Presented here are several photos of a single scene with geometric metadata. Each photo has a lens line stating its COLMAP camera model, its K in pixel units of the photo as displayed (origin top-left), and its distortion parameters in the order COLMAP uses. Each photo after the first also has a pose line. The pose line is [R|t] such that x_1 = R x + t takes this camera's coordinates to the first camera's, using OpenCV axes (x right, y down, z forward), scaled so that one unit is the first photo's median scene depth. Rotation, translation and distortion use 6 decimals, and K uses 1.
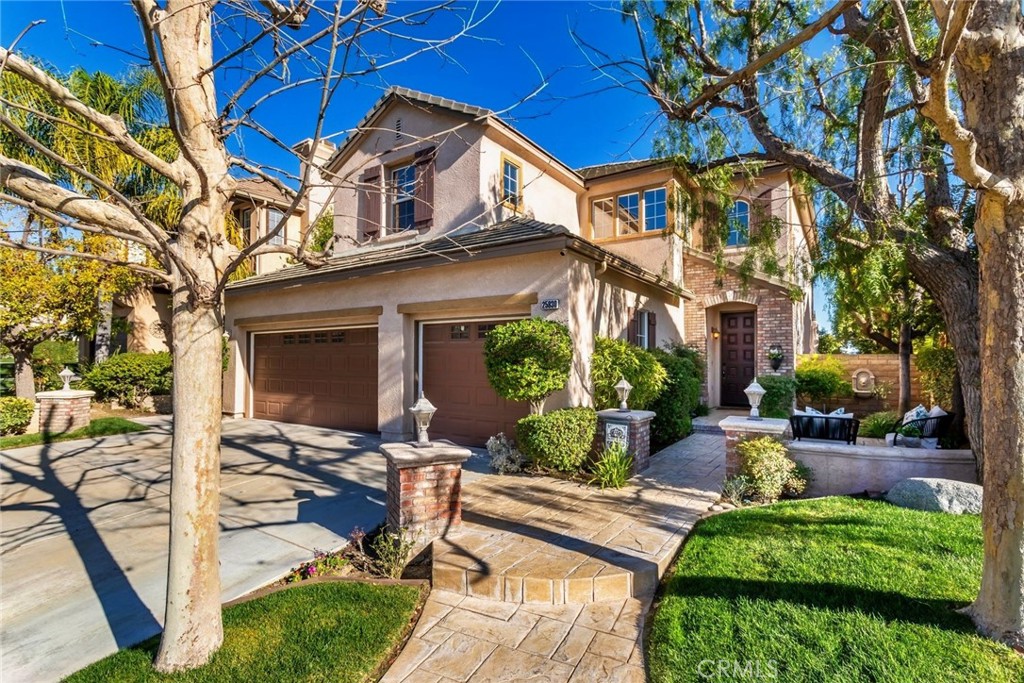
lens RADIAL K [[489.6, 0, 508.1], [0, 489.6, 336.5], [0, 0, 1]] dist [-0.000322, -0.000186]
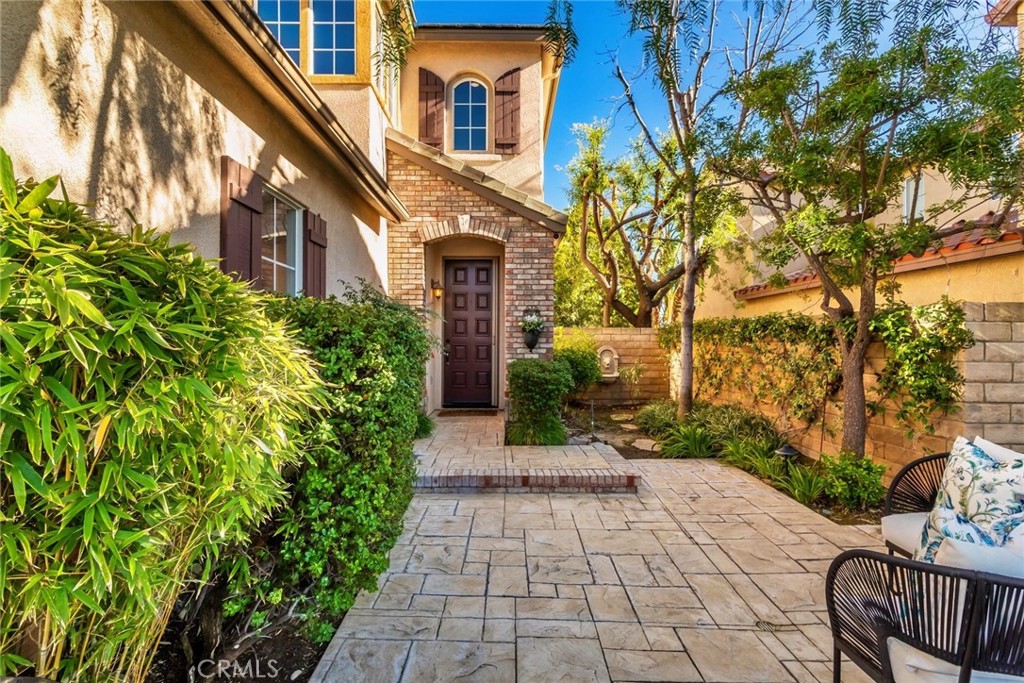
lens RADIAL K [[489.6, 0, 507.4], [0, 489.6, 350.8], [0, 0, 1]] dist [-0.000322, -0.000186]
pose [[0.826889, -0.014586, 0.562176, 0.167191], [-0.024496, 0.997781, 0.061918, 0.031193], [-0.561831, -0.064971, 0.824697, 0.484422]]
